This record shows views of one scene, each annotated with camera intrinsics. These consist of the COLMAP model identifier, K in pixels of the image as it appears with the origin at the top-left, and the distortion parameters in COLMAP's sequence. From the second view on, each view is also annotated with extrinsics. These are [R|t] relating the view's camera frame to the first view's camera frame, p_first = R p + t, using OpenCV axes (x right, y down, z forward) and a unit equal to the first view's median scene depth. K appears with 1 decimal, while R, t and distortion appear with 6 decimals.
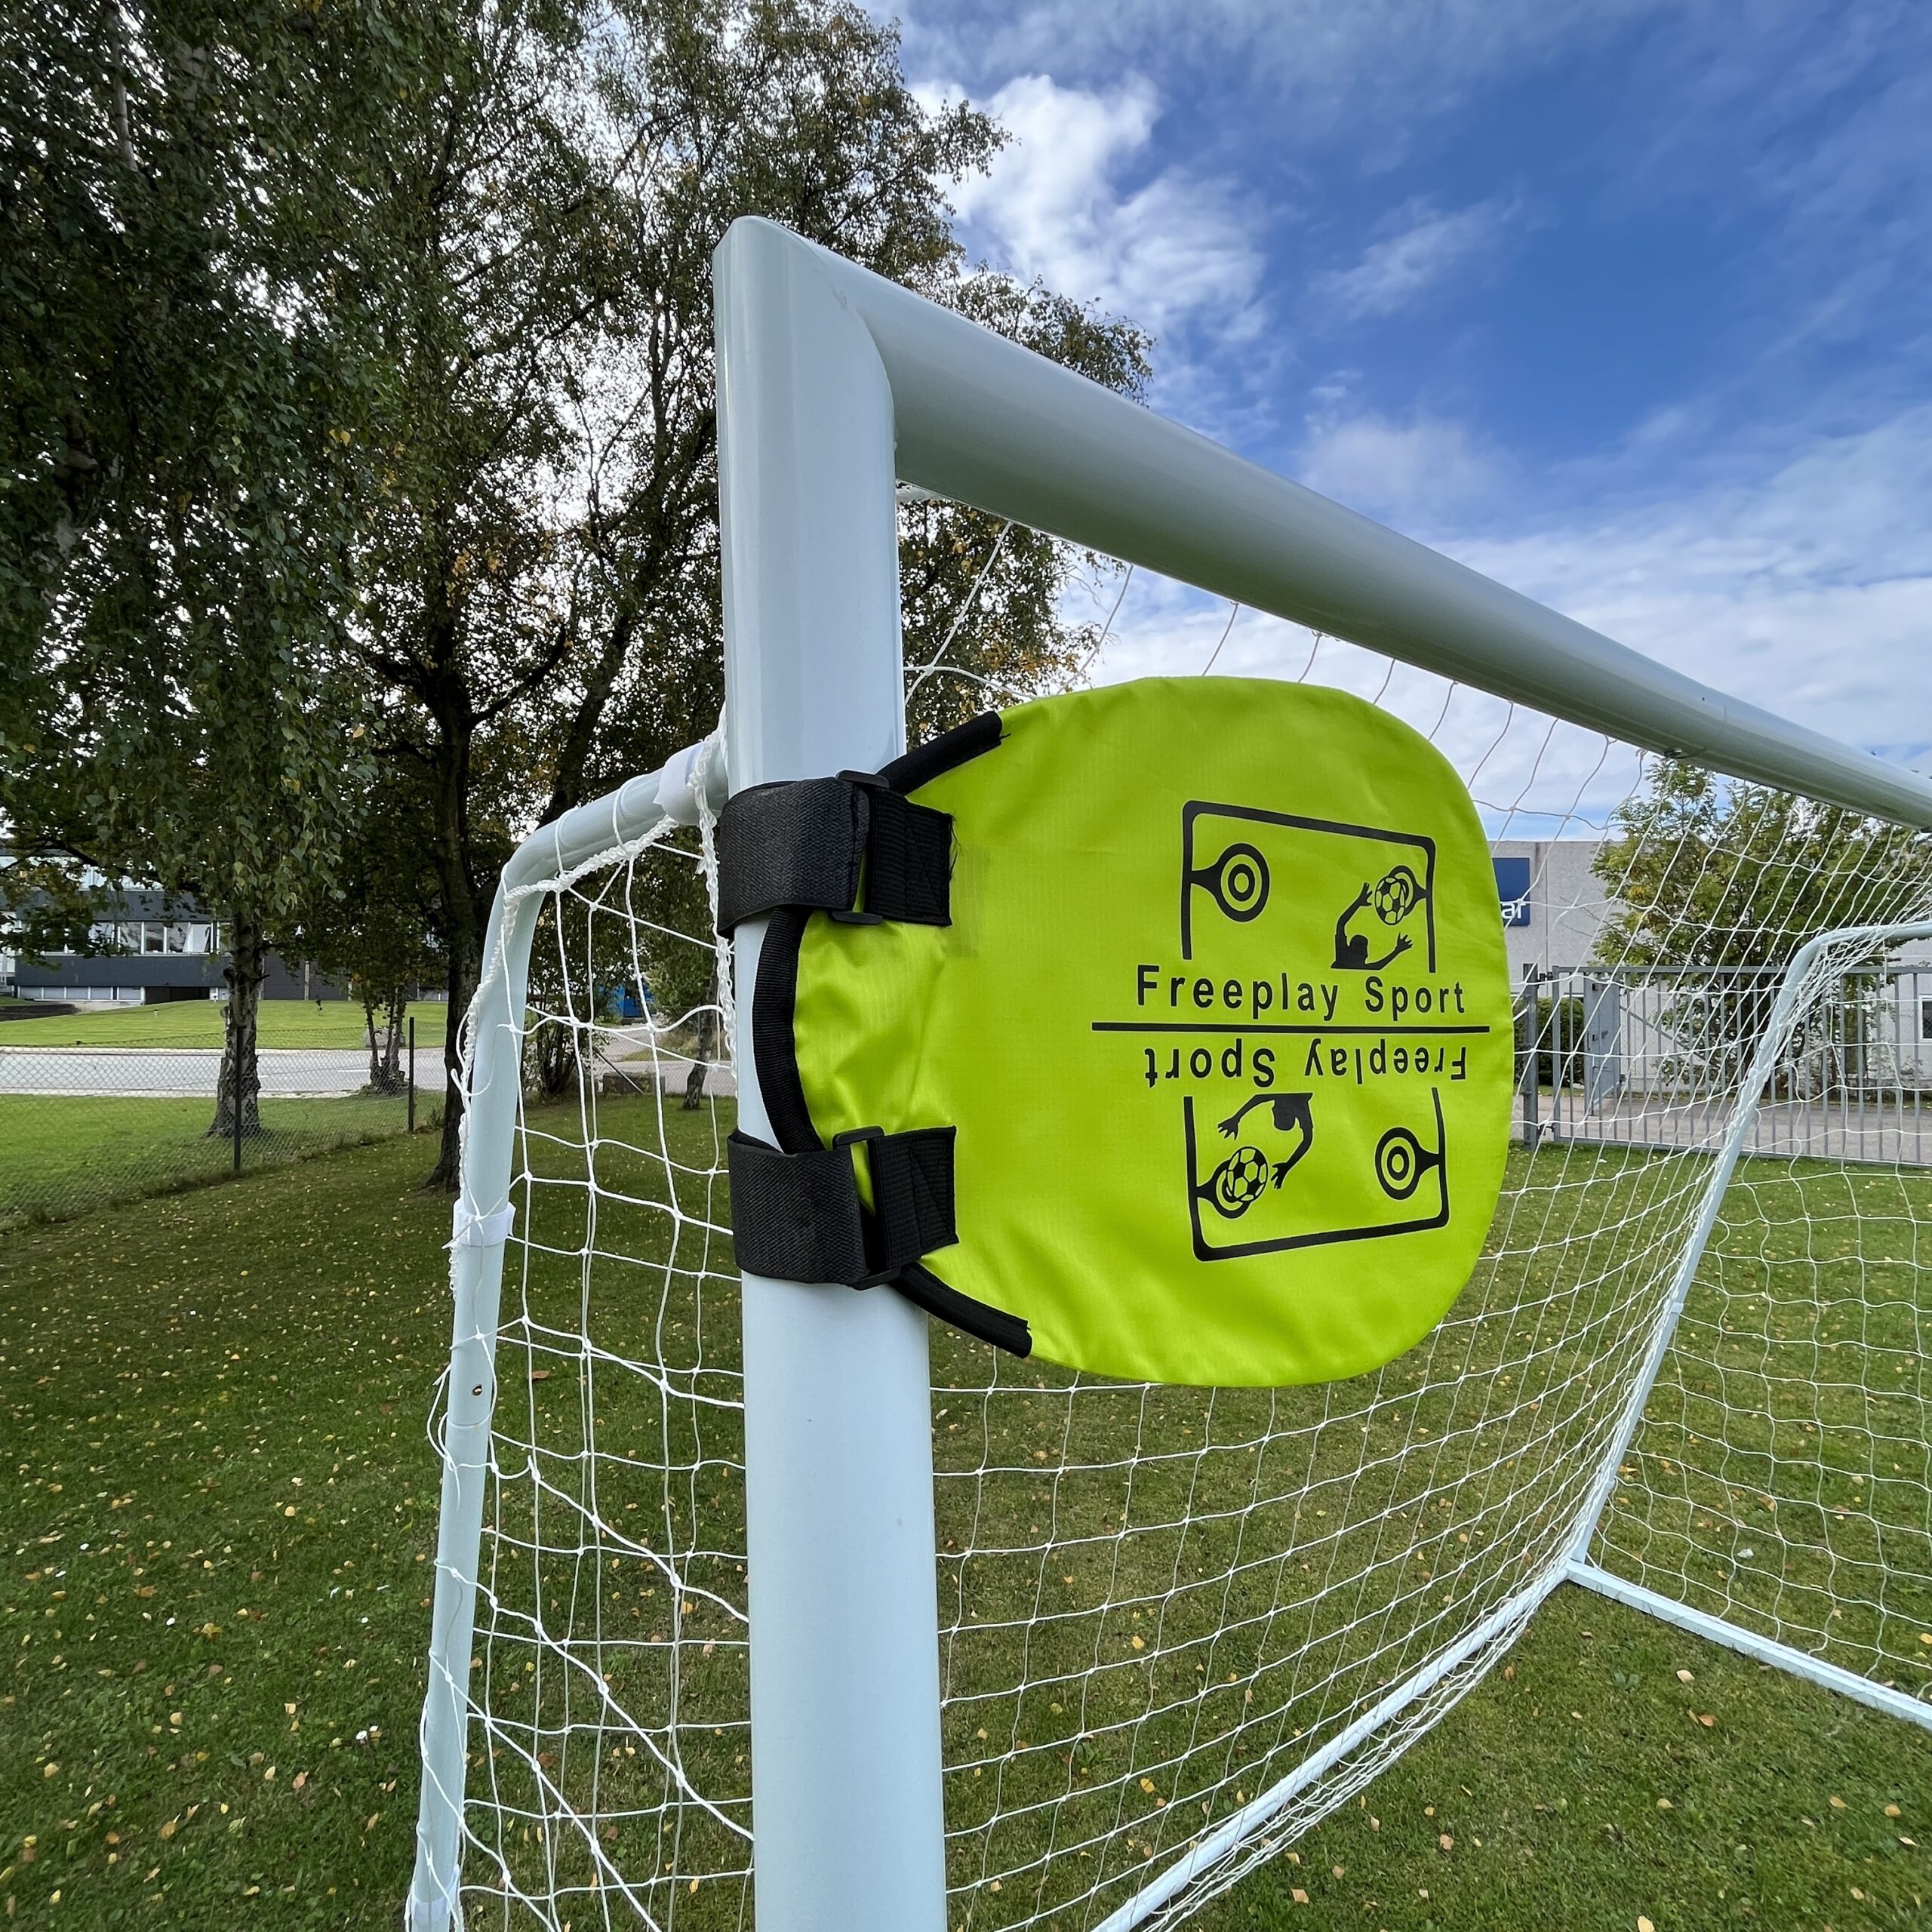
lens RADIAL K [[1049.7, 0, 966.6], [0, 1049.7, 965.8], [0, 0, 1]] dist [-0.001178, -0.001553]
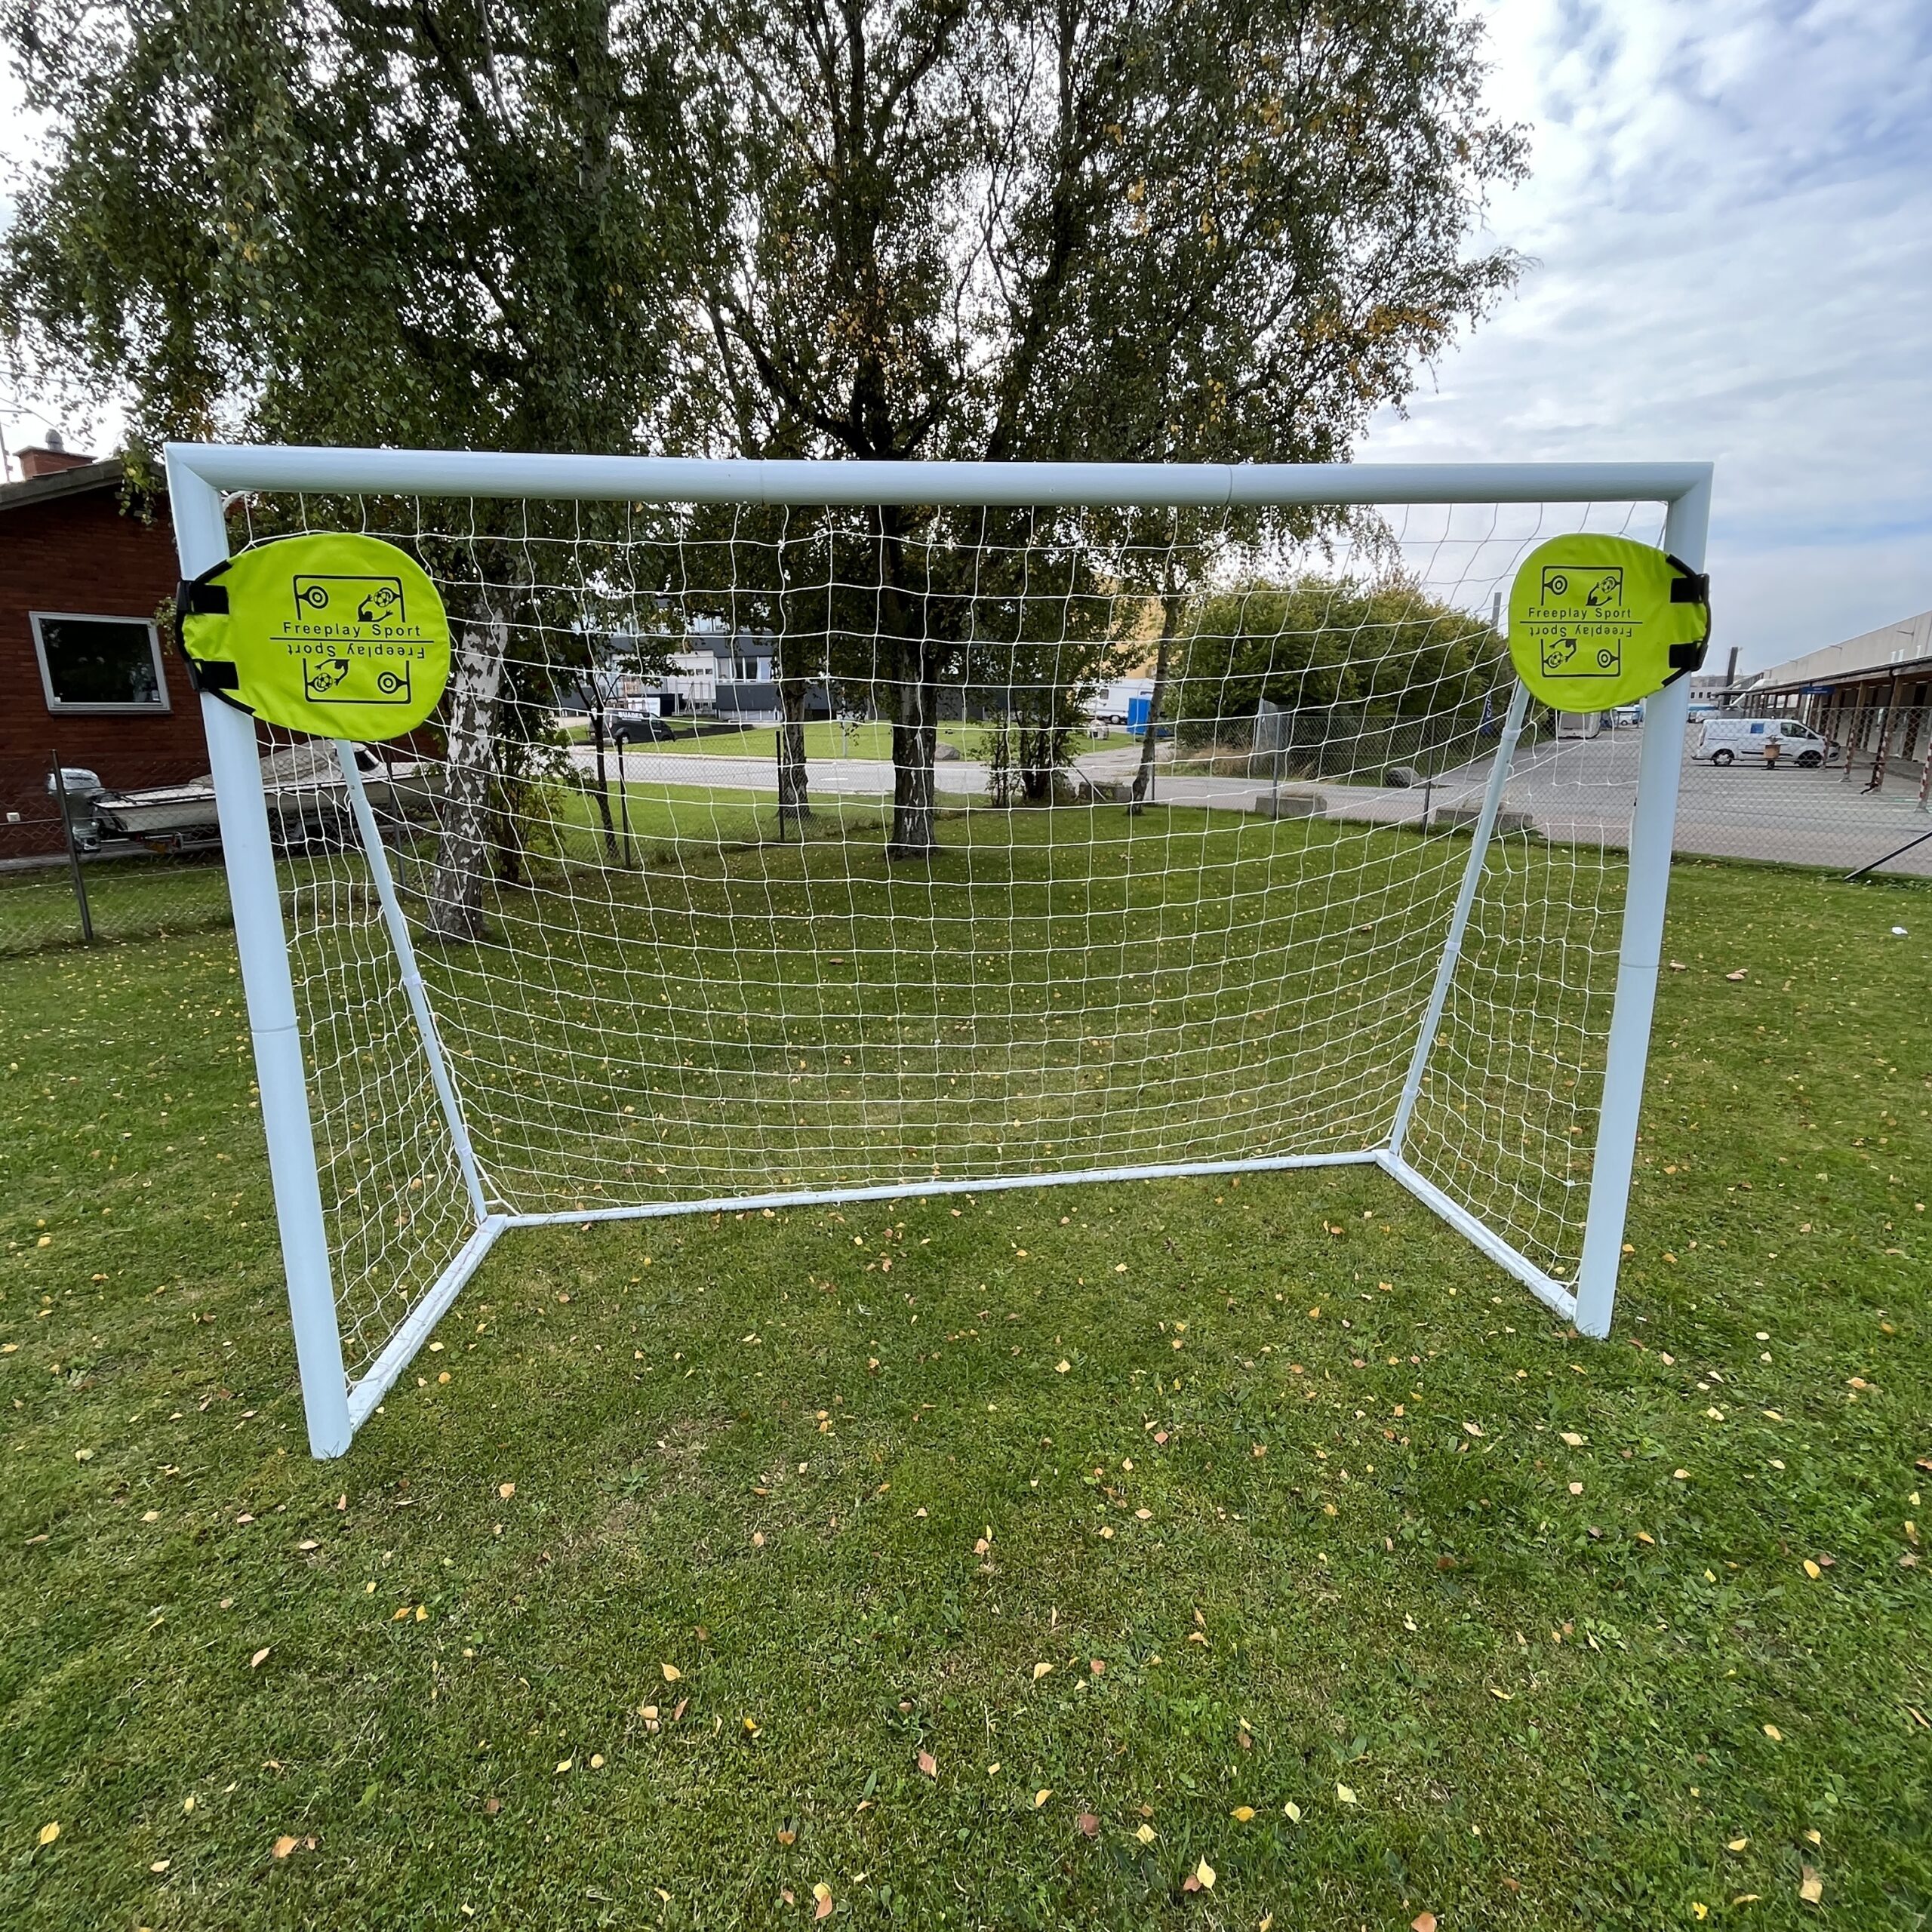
lens RADIAL K [[1052.2, 0, 966.0], [0, 1052.2, 966.0], [0, 0, 1]] dist [-0.002315, 0.000061]
pose [[0.858648, 0.115352, -0.499418, 4.230854], [0.015749, 0.967950, 0.250647, 0.282987], [0.512324, -0.223083, 0.829312, -1.156371]]
